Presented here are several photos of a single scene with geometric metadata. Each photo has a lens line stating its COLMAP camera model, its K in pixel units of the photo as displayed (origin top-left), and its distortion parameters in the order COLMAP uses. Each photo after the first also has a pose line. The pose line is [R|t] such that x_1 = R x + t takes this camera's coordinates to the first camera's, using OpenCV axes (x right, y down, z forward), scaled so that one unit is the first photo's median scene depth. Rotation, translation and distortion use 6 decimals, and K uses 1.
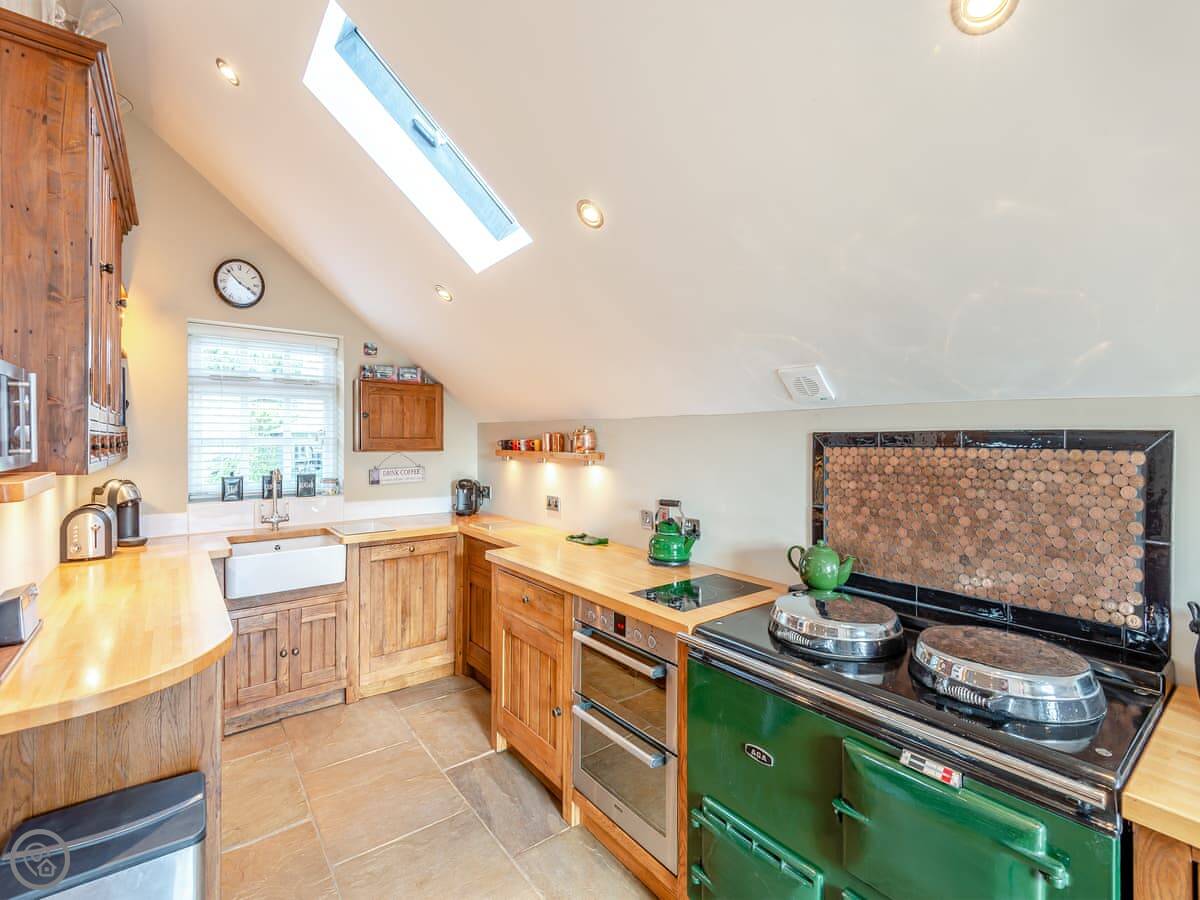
lens RADIAL K [[538.6, 0, 599.2], [0, 538.6, 441.0], [0, 0, 1]] dist [0.025909, -0.017893]
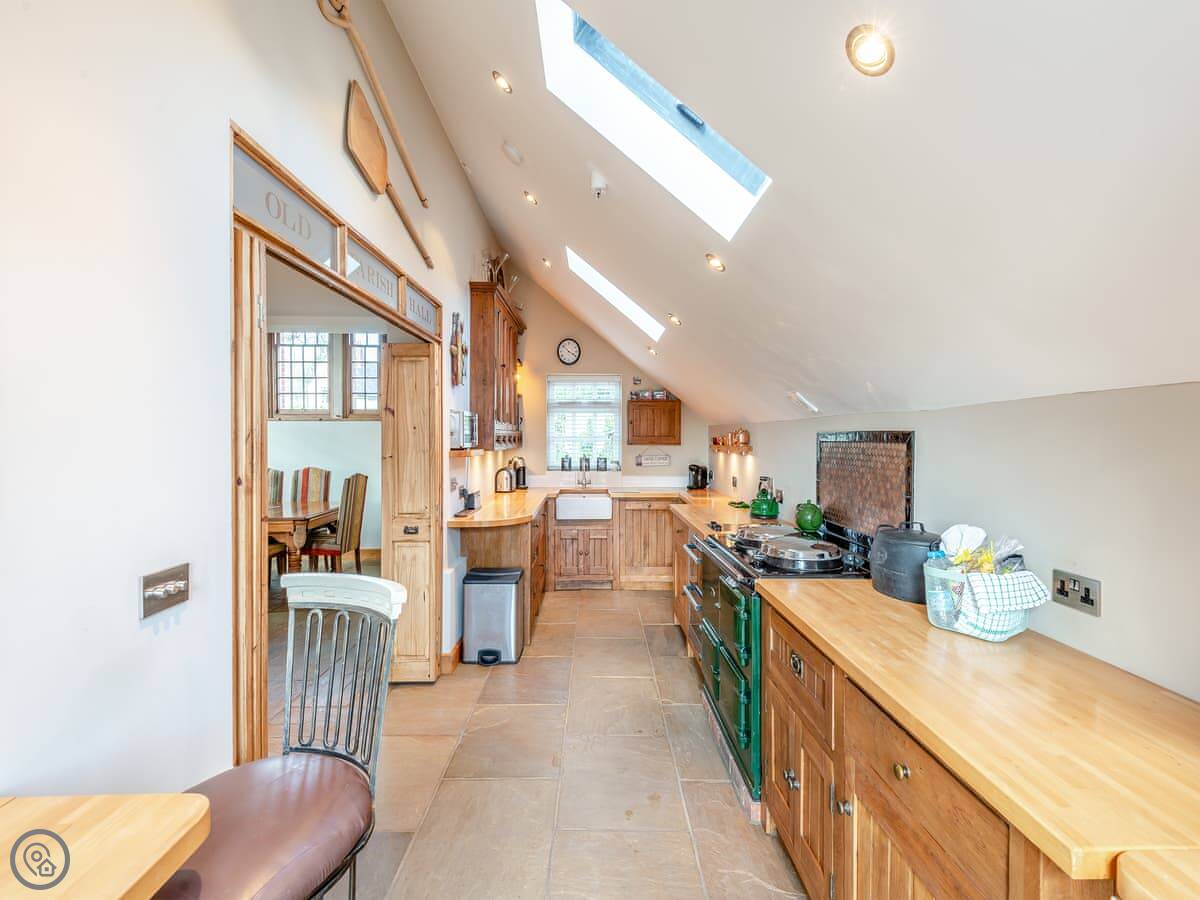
lens RADIAL K [[538.6, 0, 599.2], [0, 538.6, 441.0], [0, 0, 1]] dist [0.025909, -0.017893]
pose [[0.797376, 0.003724, -0.603471, 0.516000], [-0.002087, 0.999992, 0.003413, 0.002838], [0.603479, -0.001462, 0.797378, -0.383151]]
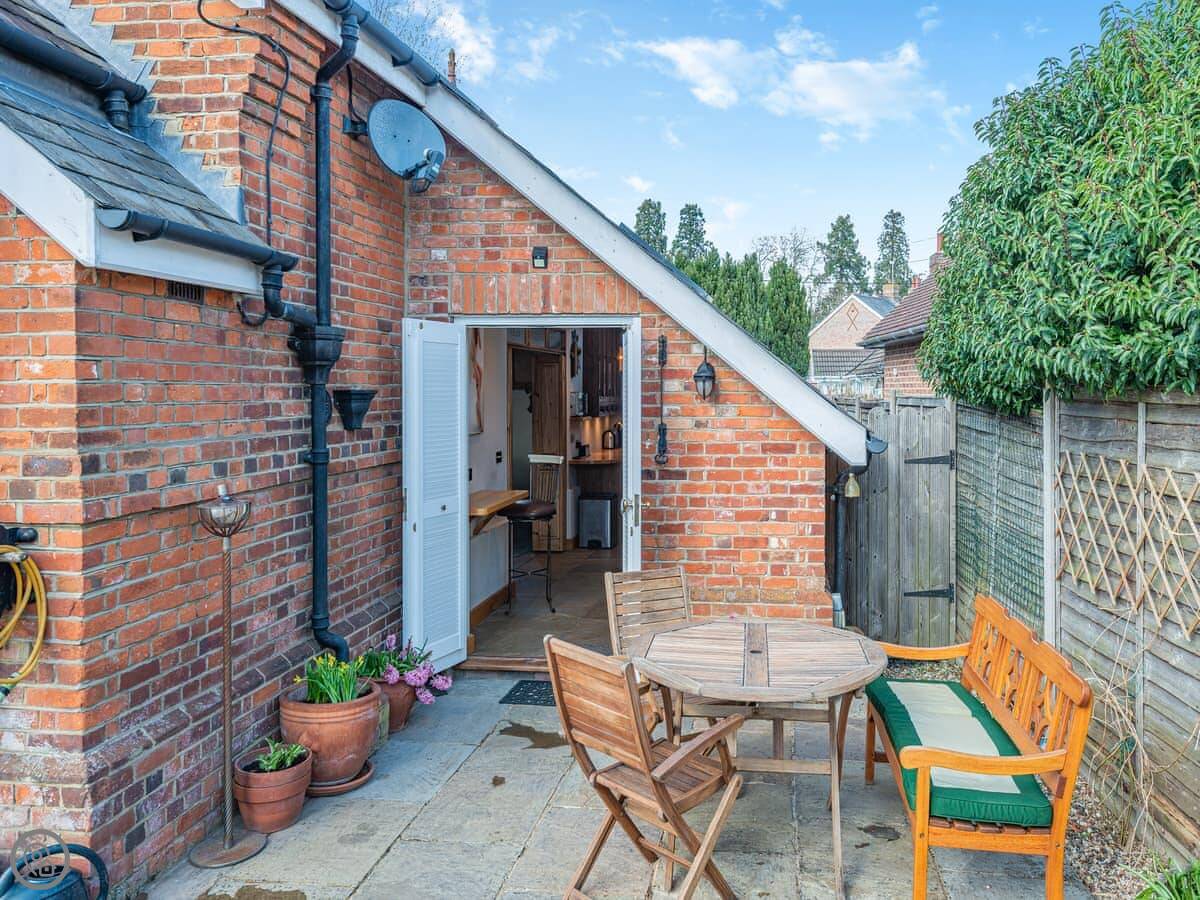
lens RADIAL K [[538.6, 0, 599.2], [0, 538.6, 441.0], [0, 0, 1]] dist [0.025909, -0.017893]
pose [[0.653249, 0.055669, -0.755094, 0.877037], [-0.003637, 0.997513, 0.070395, -0.014141], [0.757134, -0.043240, 0.651827, -0.667594]]
